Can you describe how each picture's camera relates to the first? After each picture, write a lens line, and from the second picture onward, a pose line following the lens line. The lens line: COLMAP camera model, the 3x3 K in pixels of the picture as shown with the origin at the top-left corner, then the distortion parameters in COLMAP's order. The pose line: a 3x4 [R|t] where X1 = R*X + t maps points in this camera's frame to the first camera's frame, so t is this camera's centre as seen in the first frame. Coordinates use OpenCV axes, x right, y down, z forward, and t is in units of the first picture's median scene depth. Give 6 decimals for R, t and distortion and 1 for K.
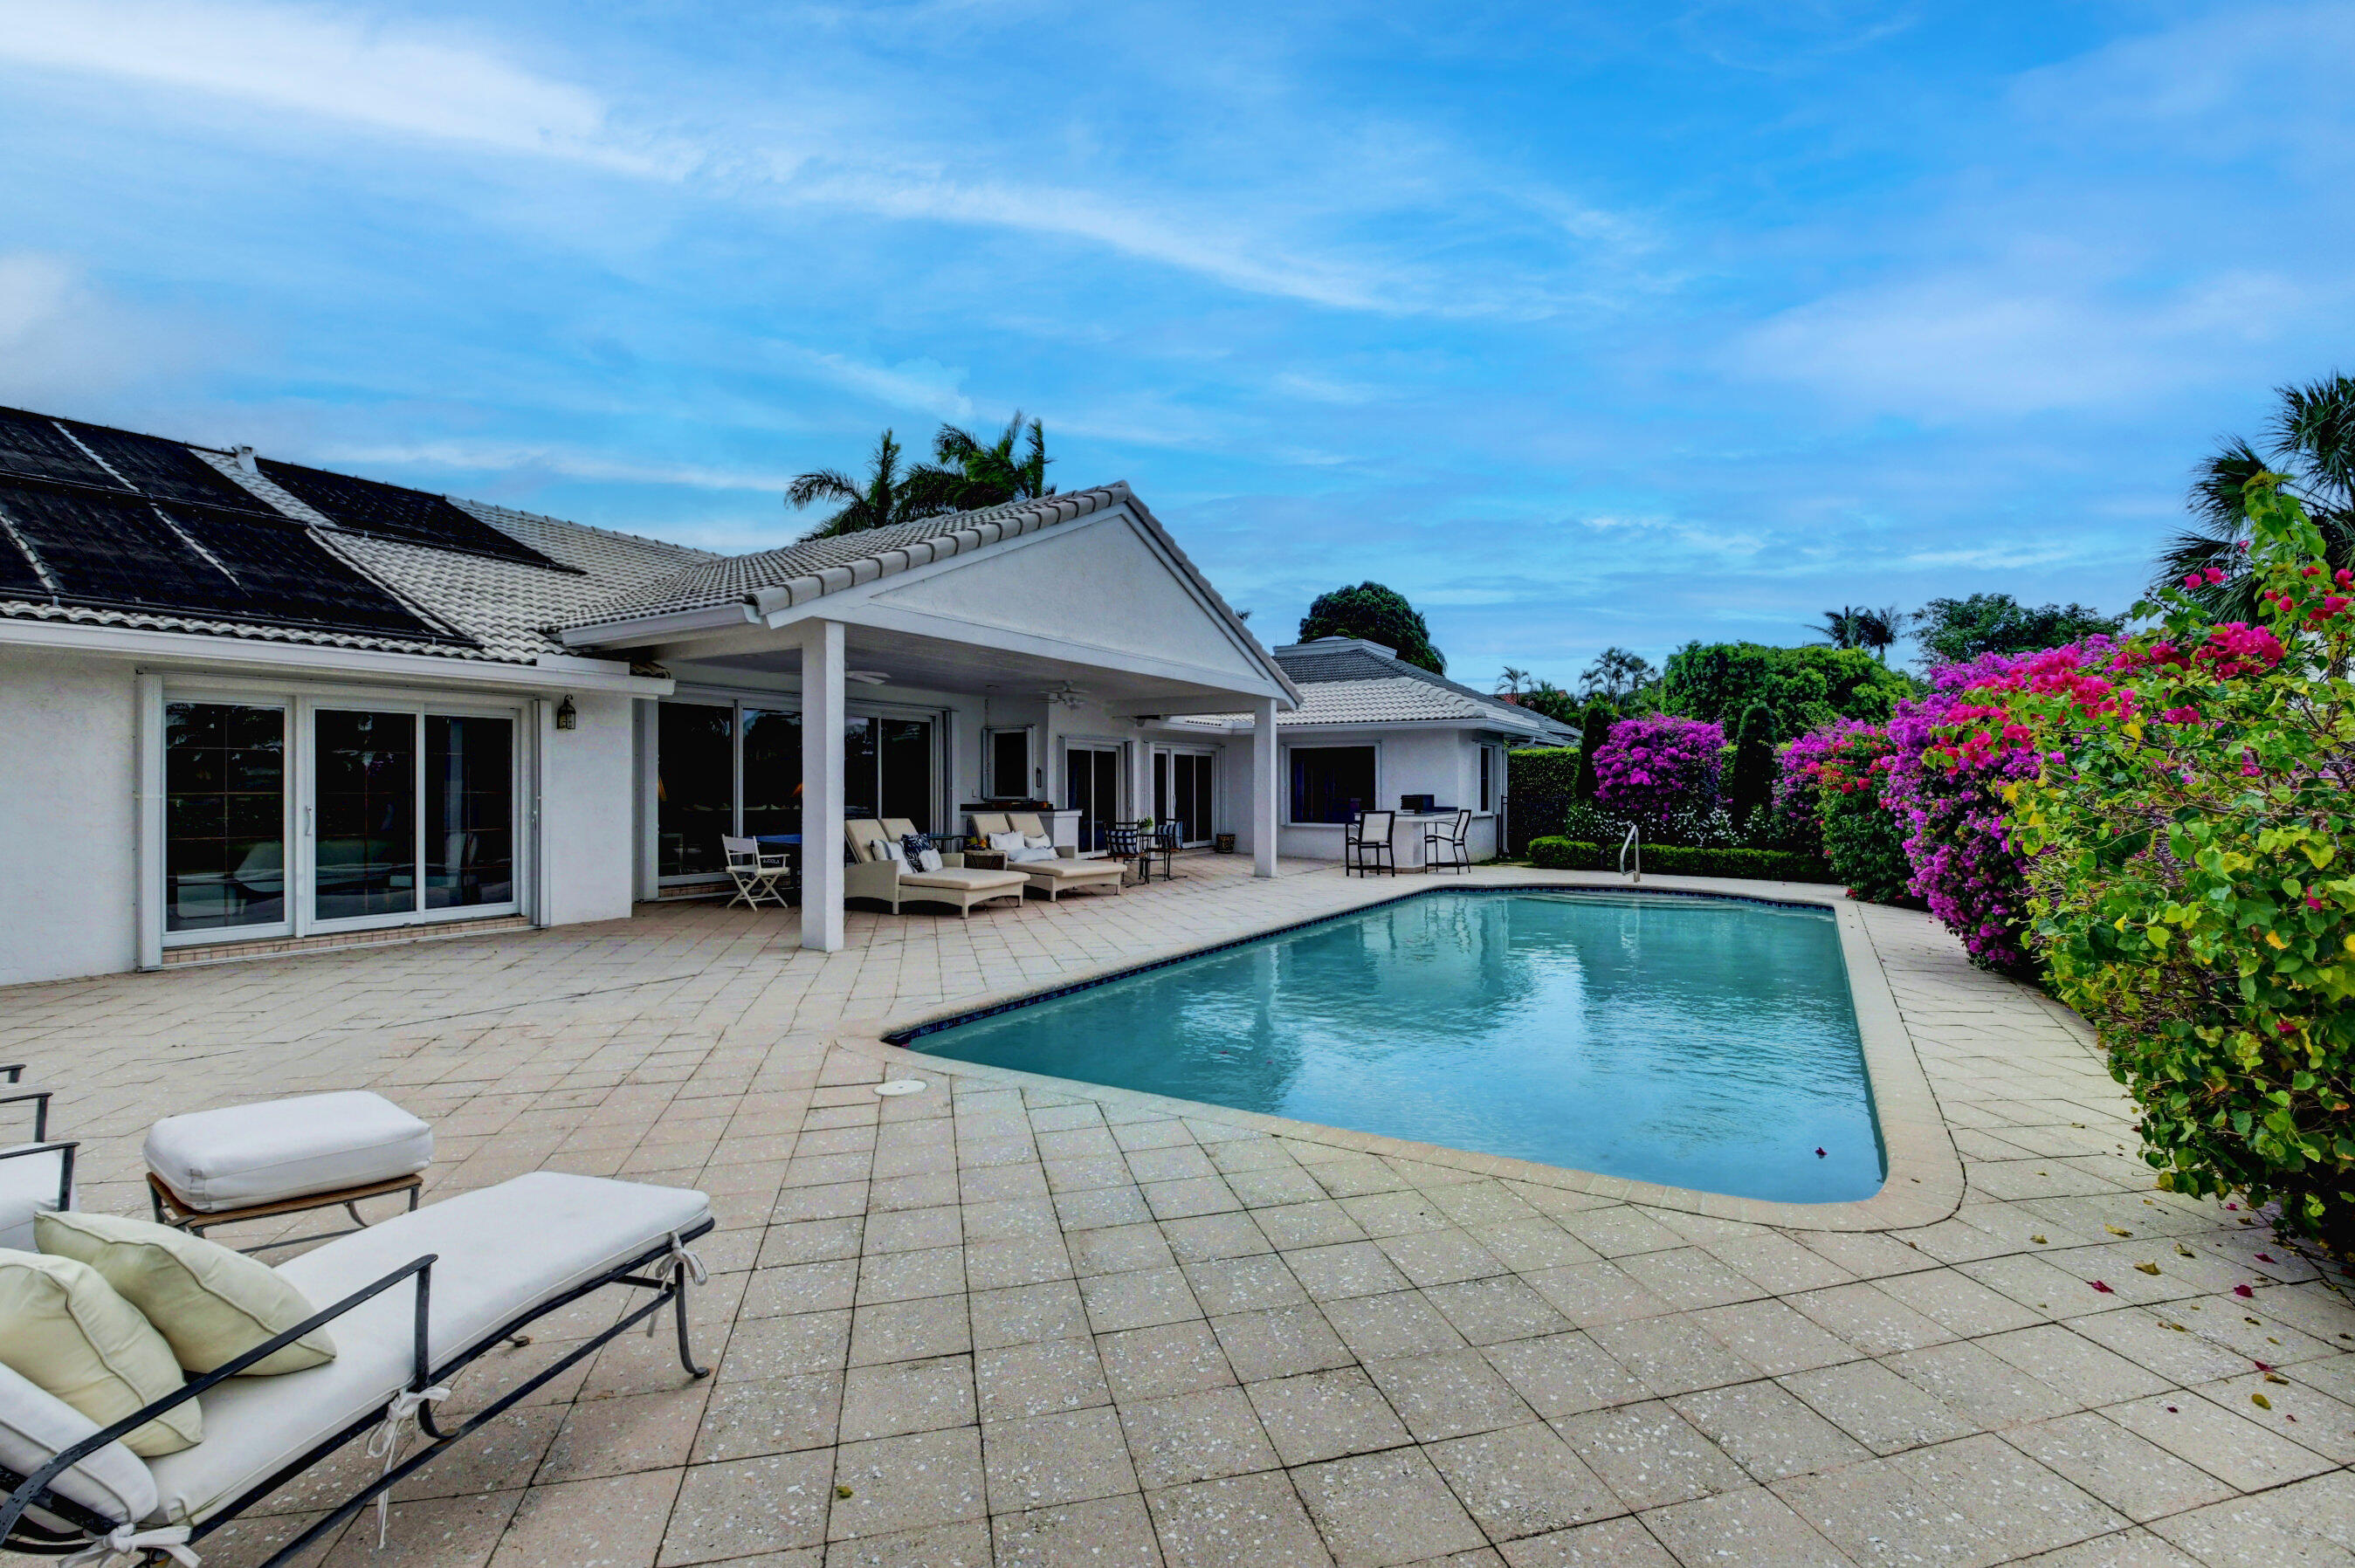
lens RADIAL K [[1044.8, 0, 1166.9], [0, 1044.8, 785.5], [0, 0, 1]] dist [0.018820, -0.032413]
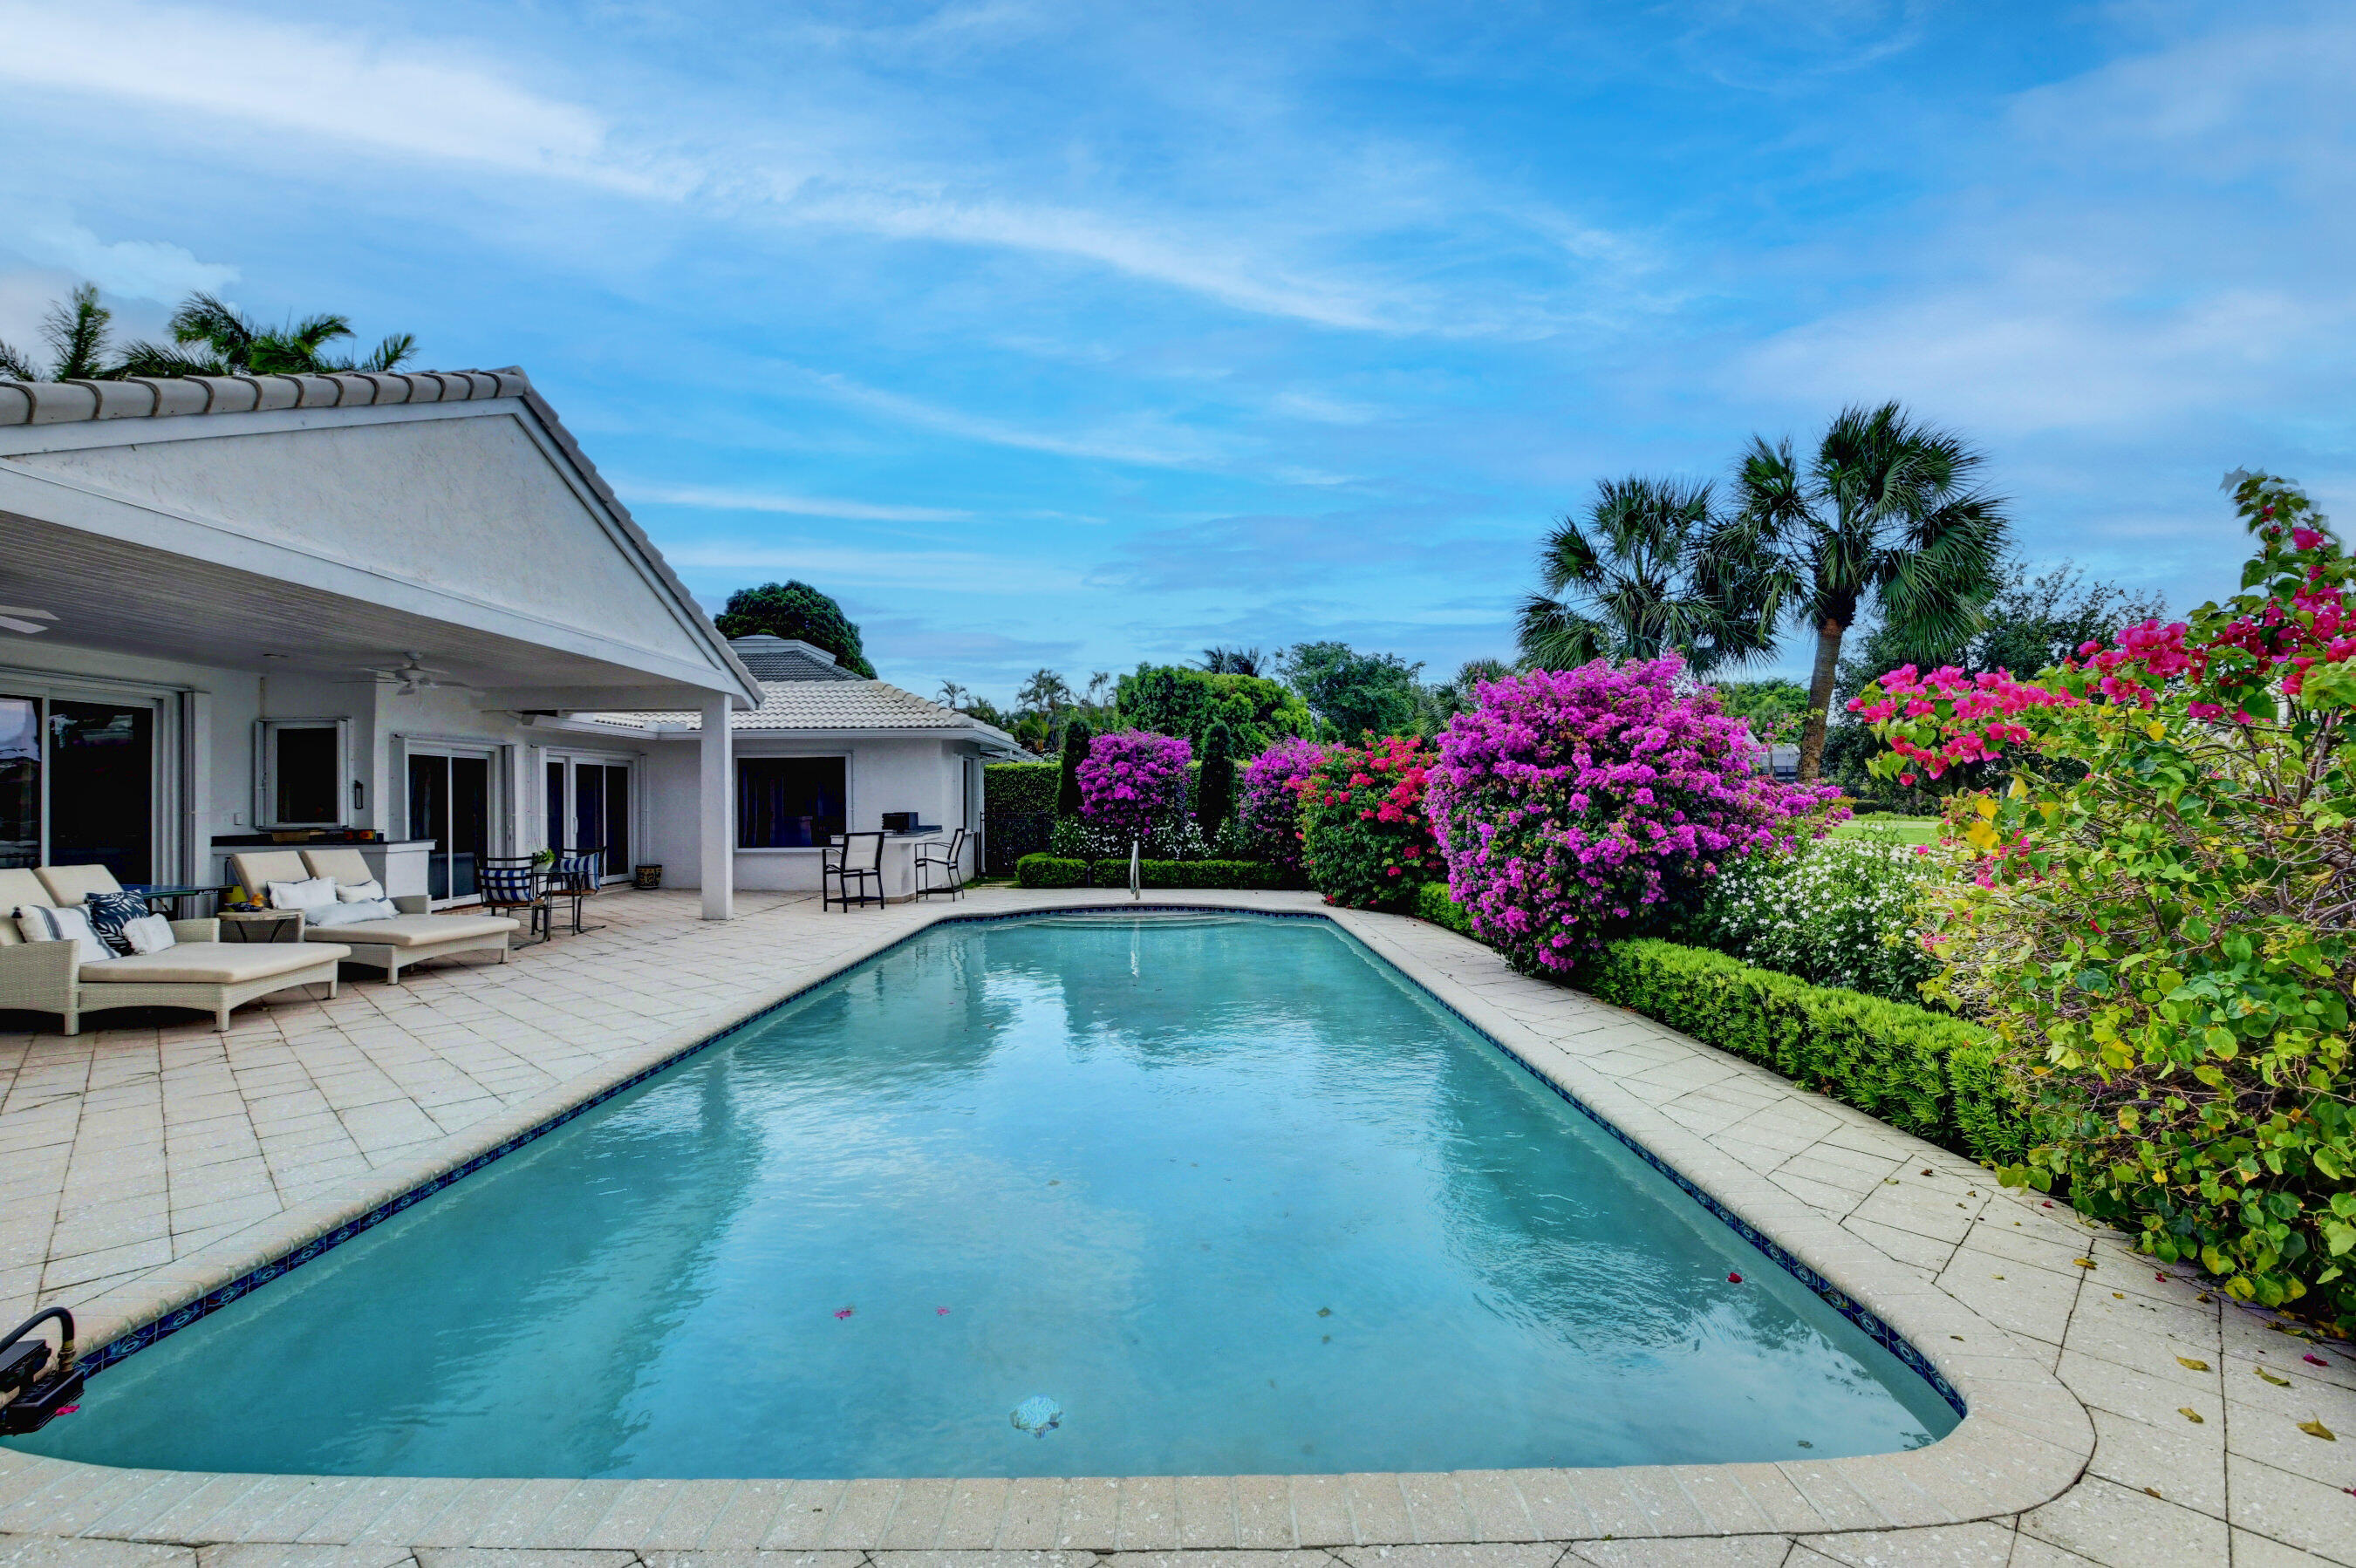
lens RADIAL K [[1037.7, 0, 1181.9], [0, 1037.7, 792.3], [0, 0, 1]] dist [0.025821, -0.039822]
pose [[0.846302, -0.003106, 0.532694, -0.027790], [0.007601, 0.999952, -0.006246, -0.000952], [-0.532648, 0.009335, 0.846285, 0.139567]]
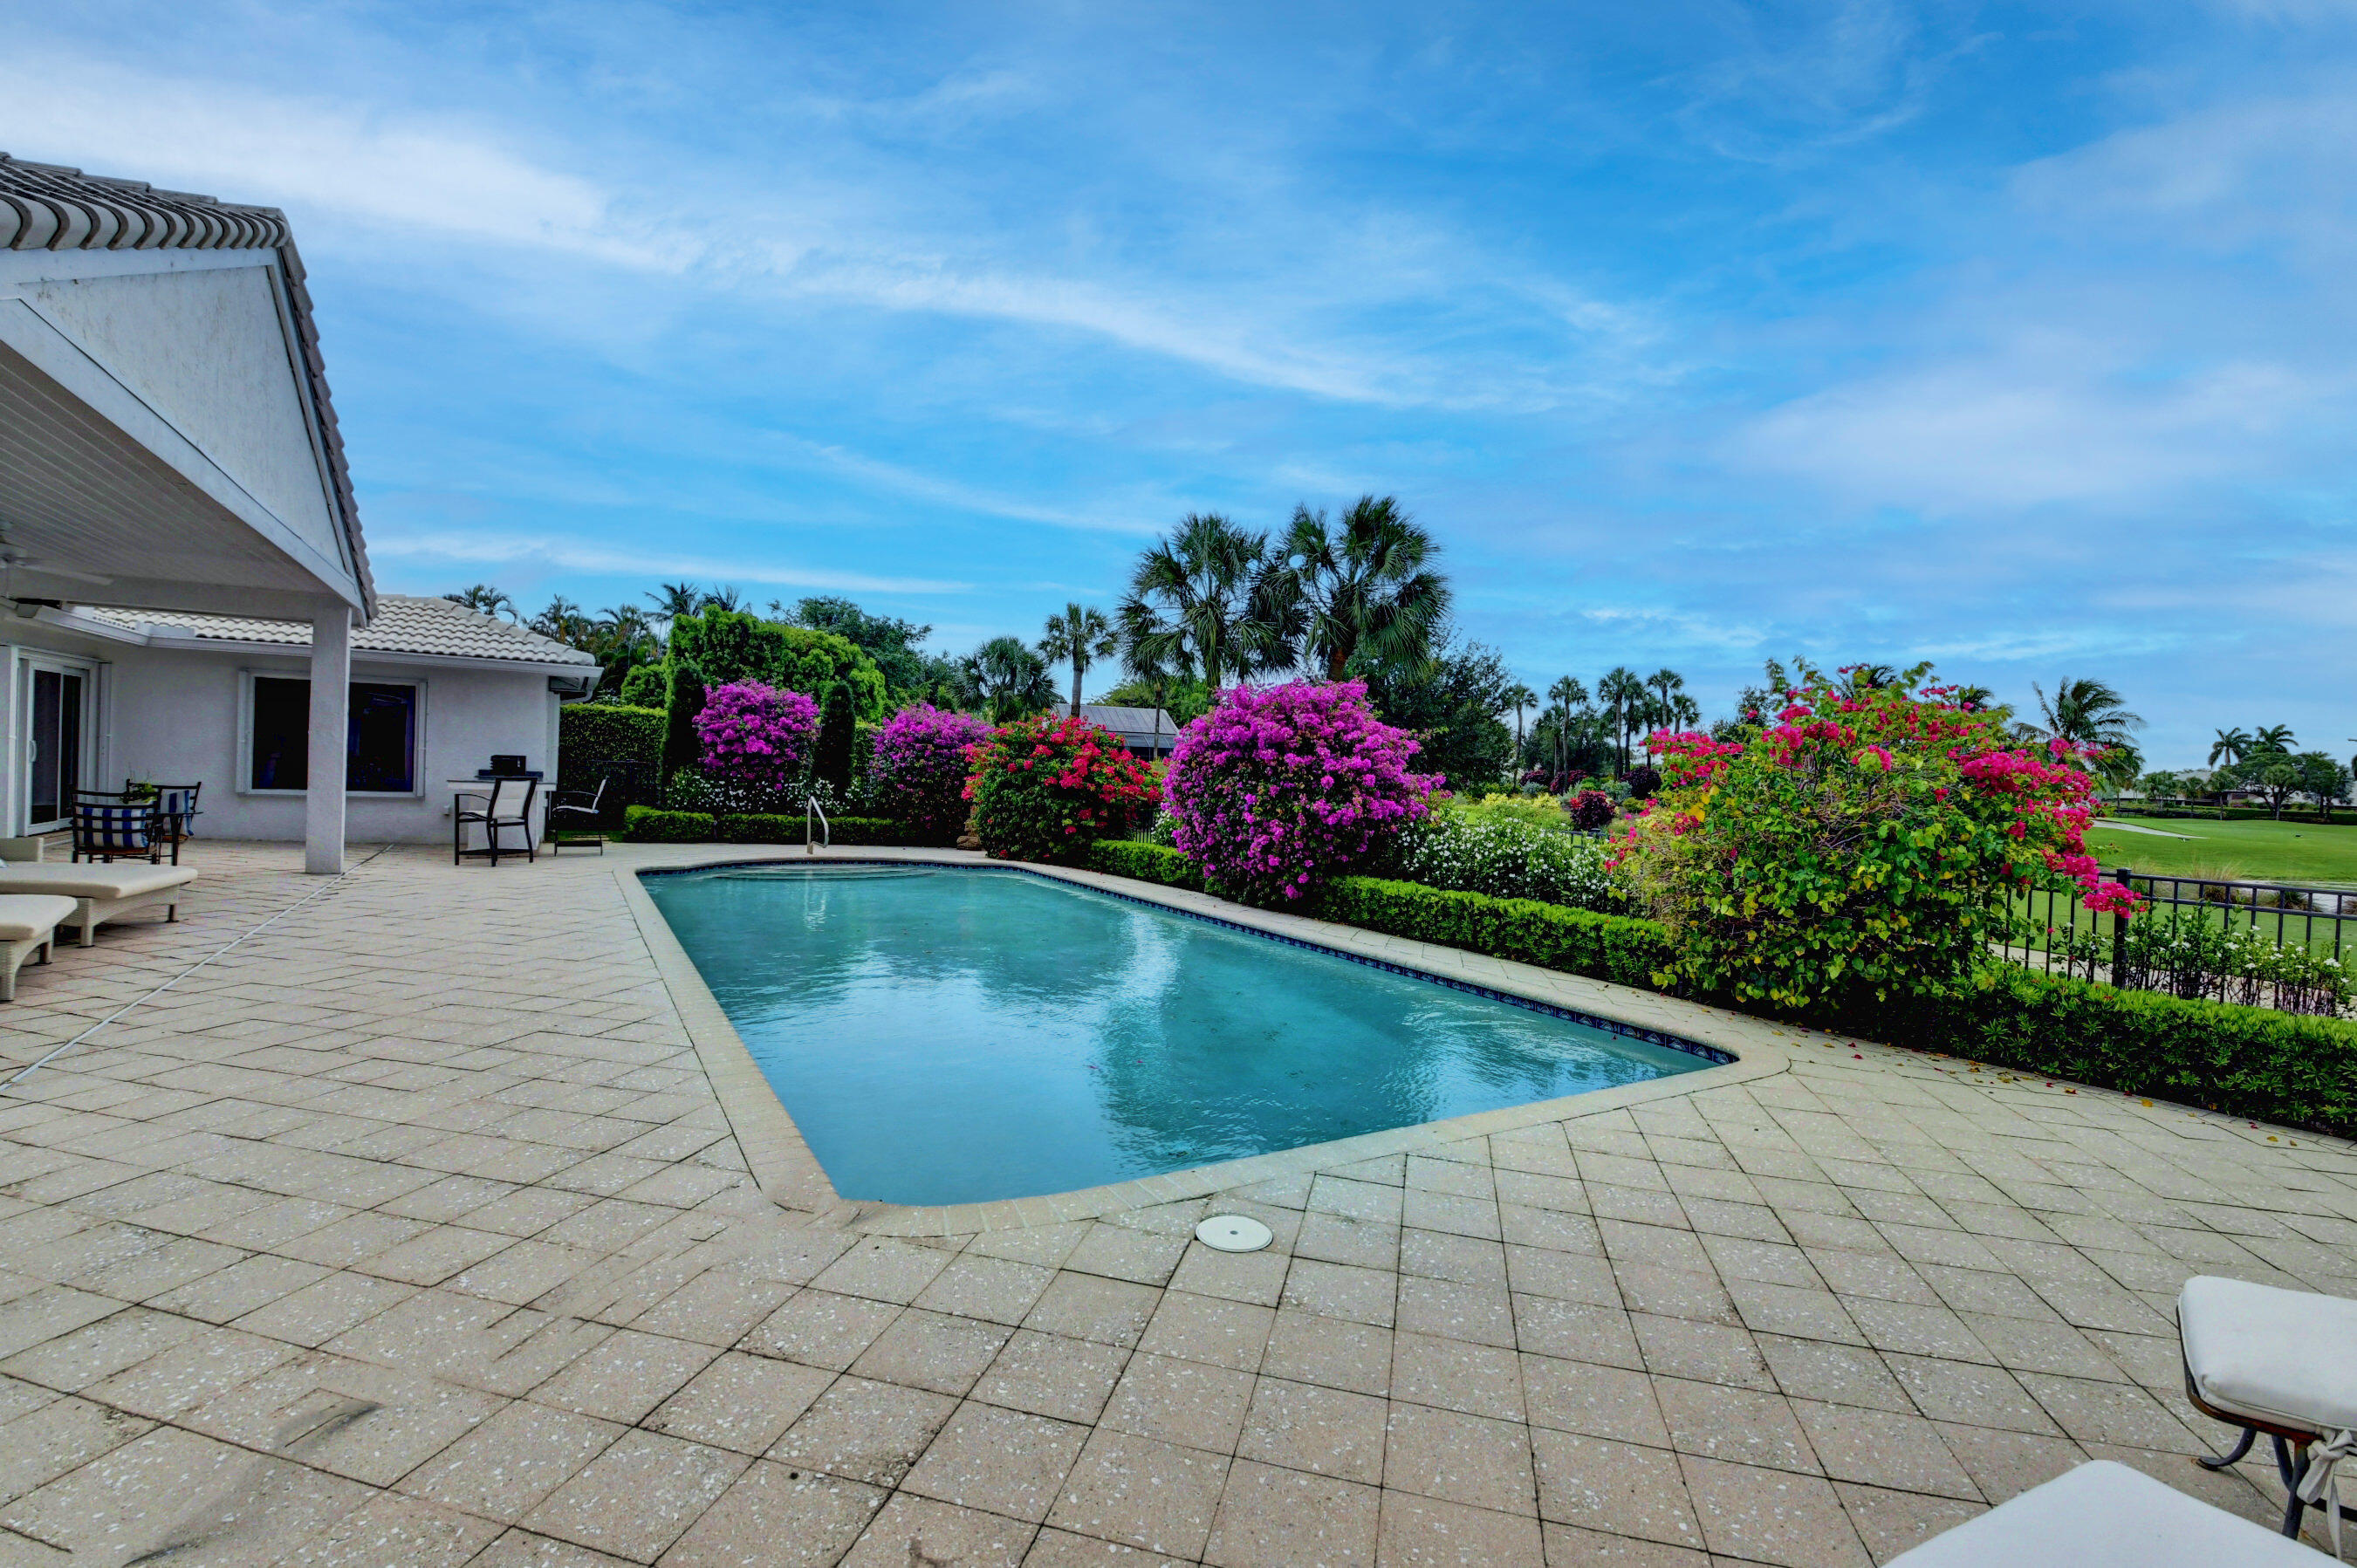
lens RADIAL K [[1038.2, 0, 1182.4], [0, 1038.2, 792.3], [0, 0, 1]] dist [0.025821, -0.039822]
pose [[0.454510, 0.002916, 0.890737, -0.239796], [-0.043170, 0.998892, 0.018758, 0.000097], [-0.889695, -0.046979, 0.454132, 0.208516]]
